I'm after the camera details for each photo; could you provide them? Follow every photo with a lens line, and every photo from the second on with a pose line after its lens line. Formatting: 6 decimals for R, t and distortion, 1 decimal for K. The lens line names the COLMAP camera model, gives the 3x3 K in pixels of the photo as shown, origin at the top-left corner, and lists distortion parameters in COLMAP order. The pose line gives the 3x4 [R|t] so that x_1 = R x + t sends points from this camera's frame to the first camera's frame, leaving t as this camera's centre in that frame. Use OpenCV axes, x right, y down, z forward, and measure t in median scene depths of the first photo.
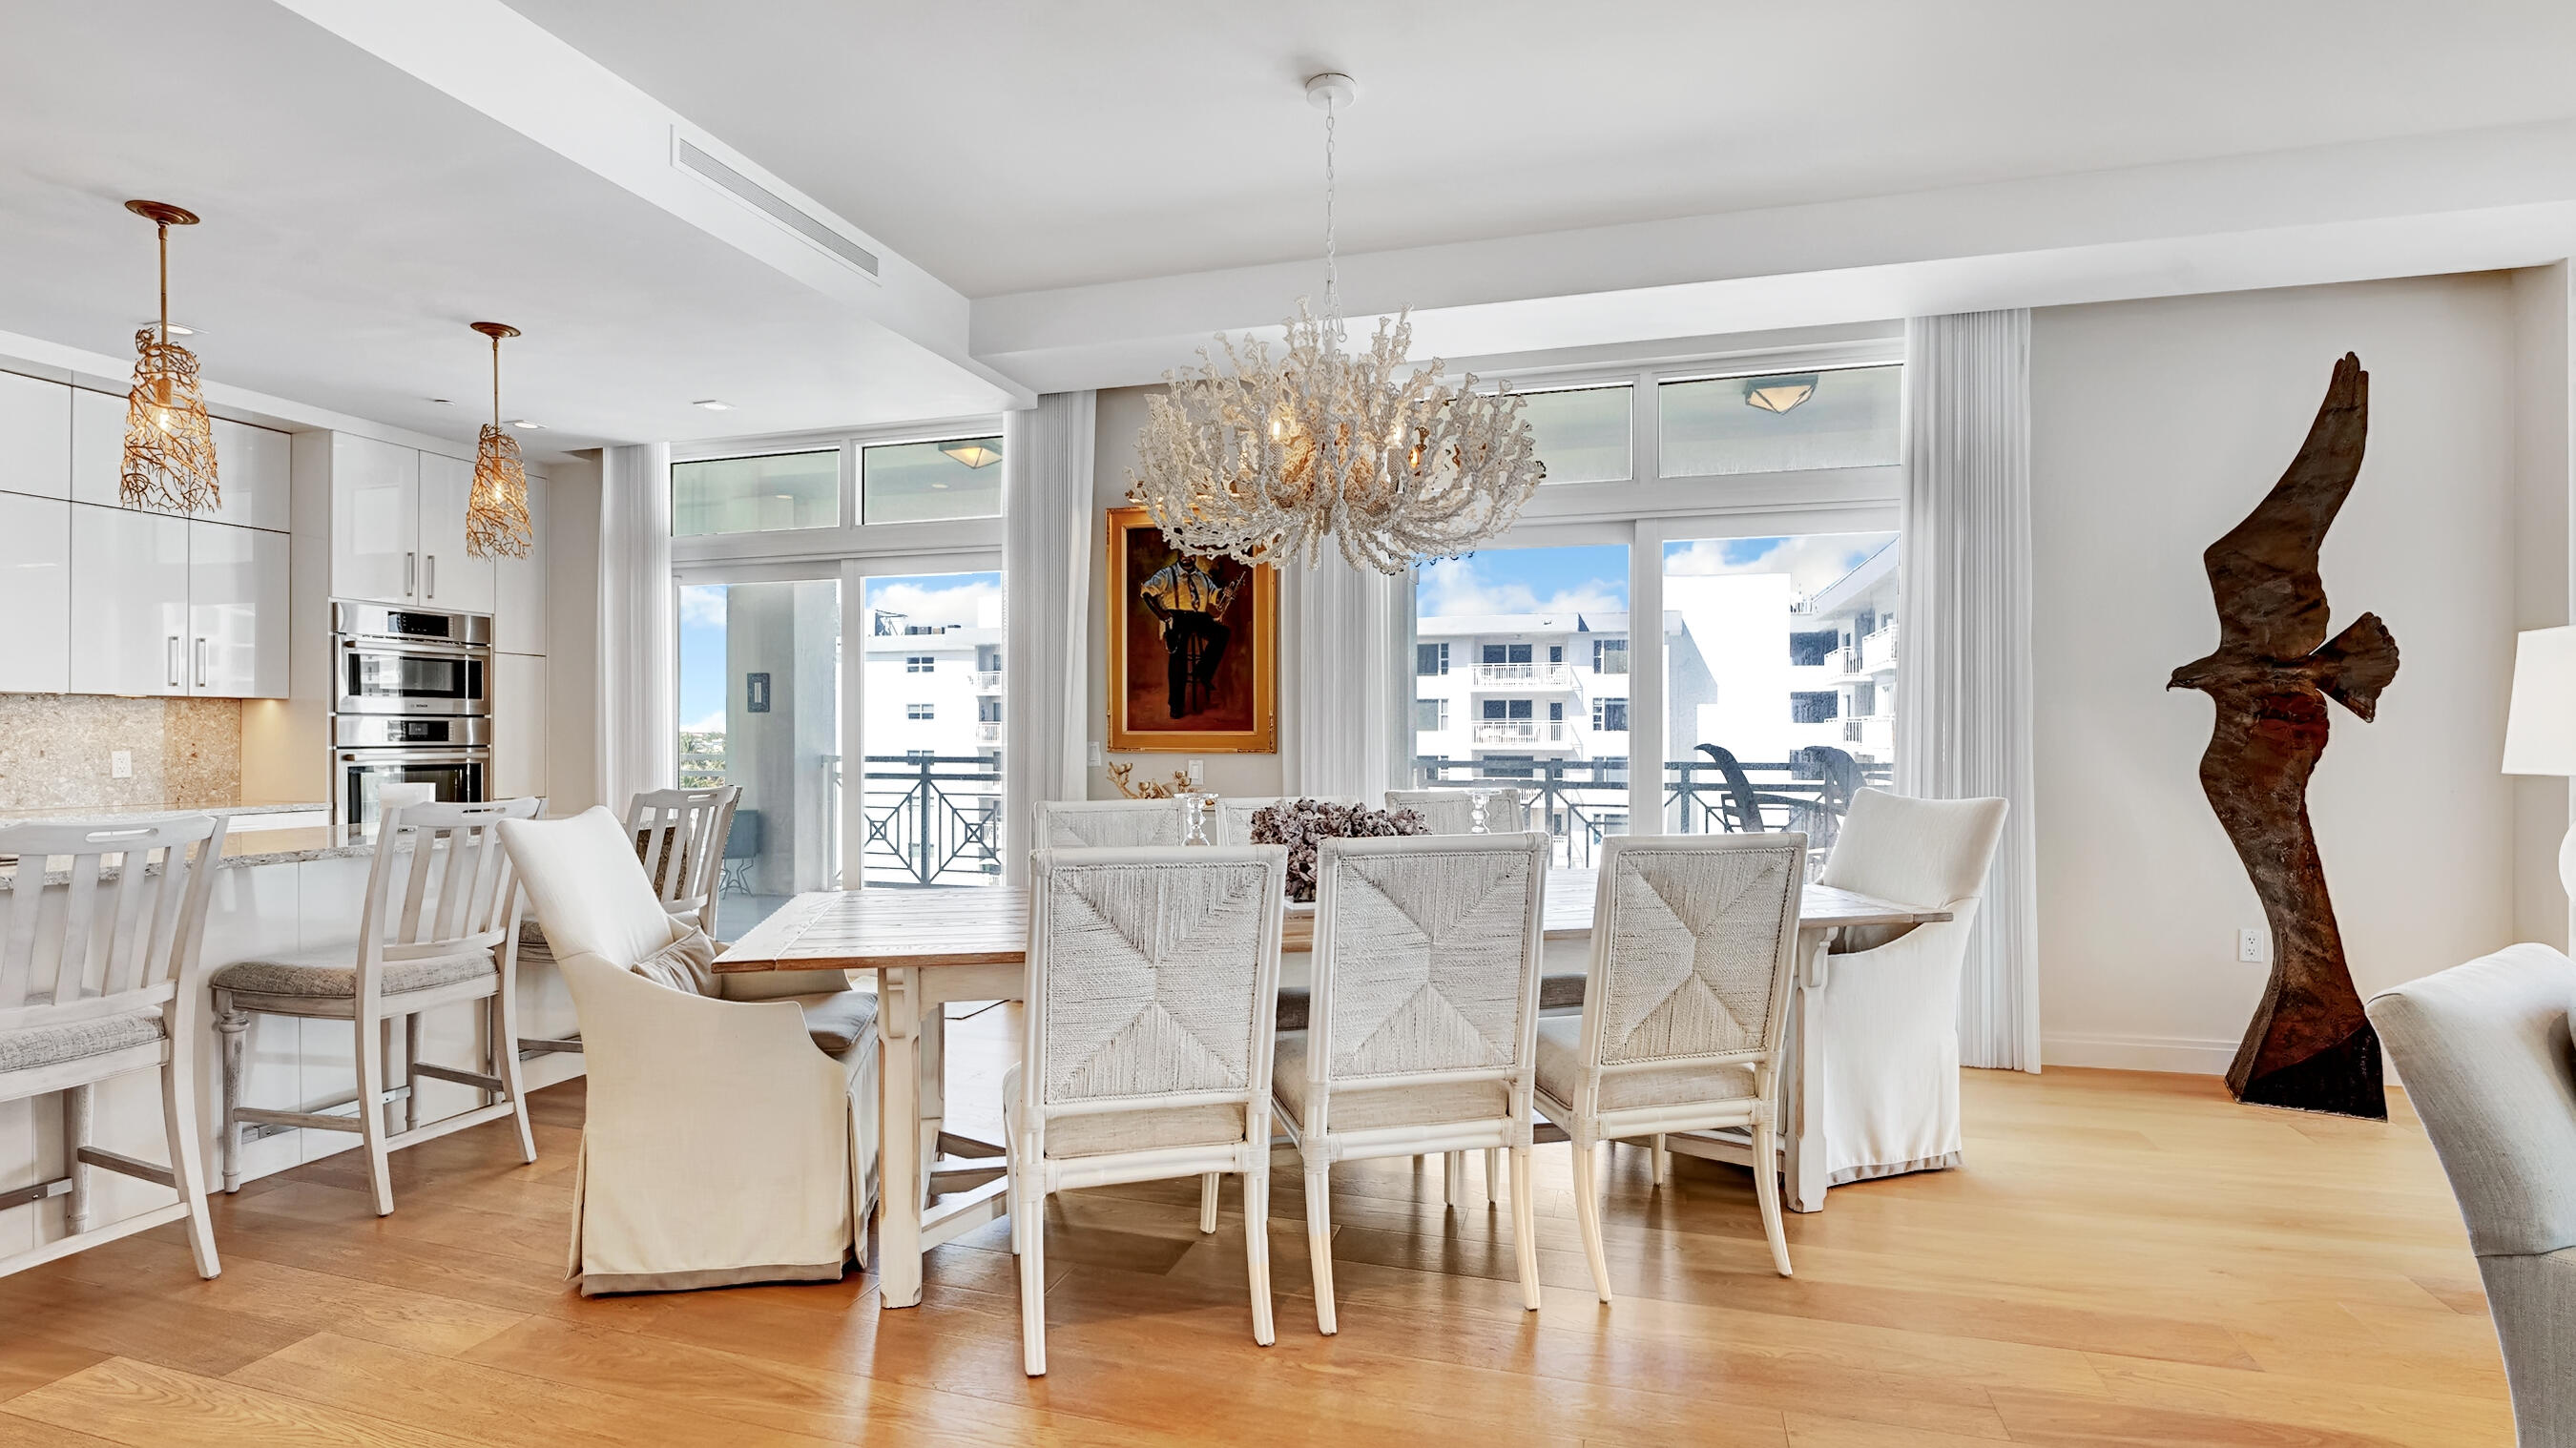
lens RADIAL K [[1241.9, 0, 1276.9], [0, 1241.9, 735.4], [0, 0, 1]] dist [-0.000537, 0.000060]
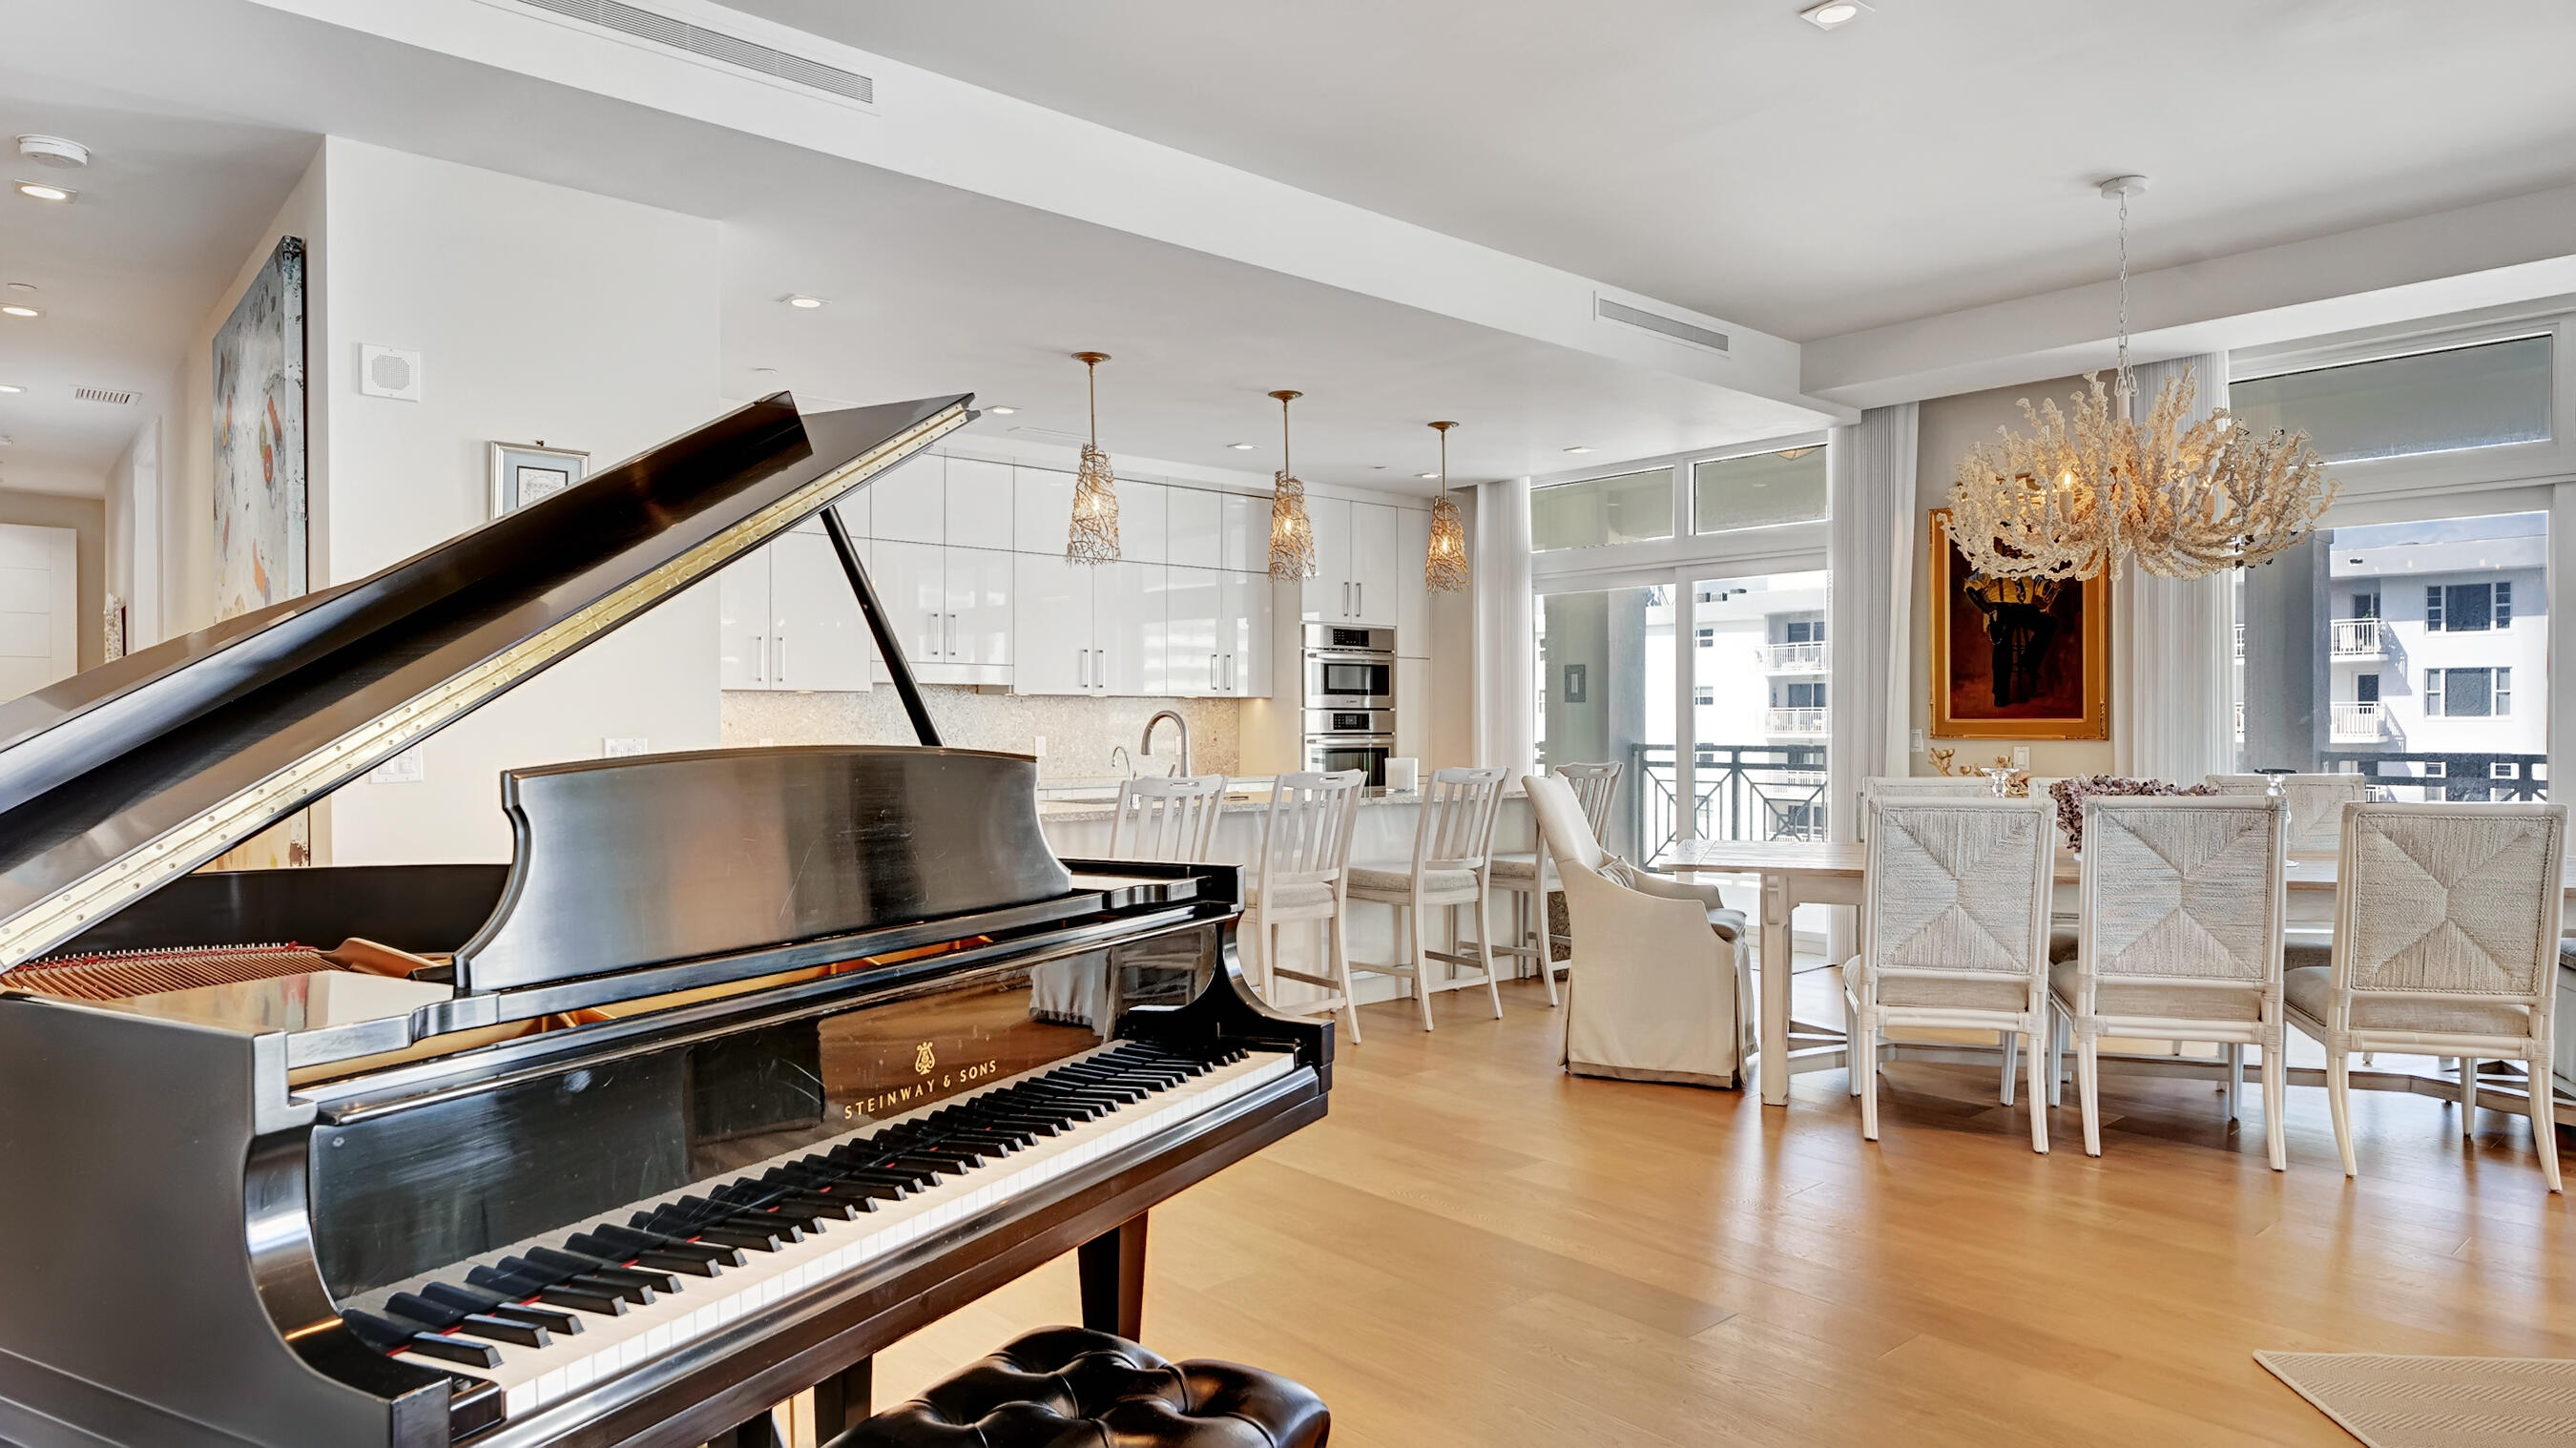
lens RADIAL K [[1513.3, 0, 1288.0], [0, 1513.3, 740.7], [0, 0, 1]] dist [-0.002964, -0.001171]
pose [[0.855985, 0.002876, -0.516993, 0.062509], [0.002706, 0.999946, 0.010044, 0.000506], [0.516994, -0.009997, 0.855931, -0.392241]]
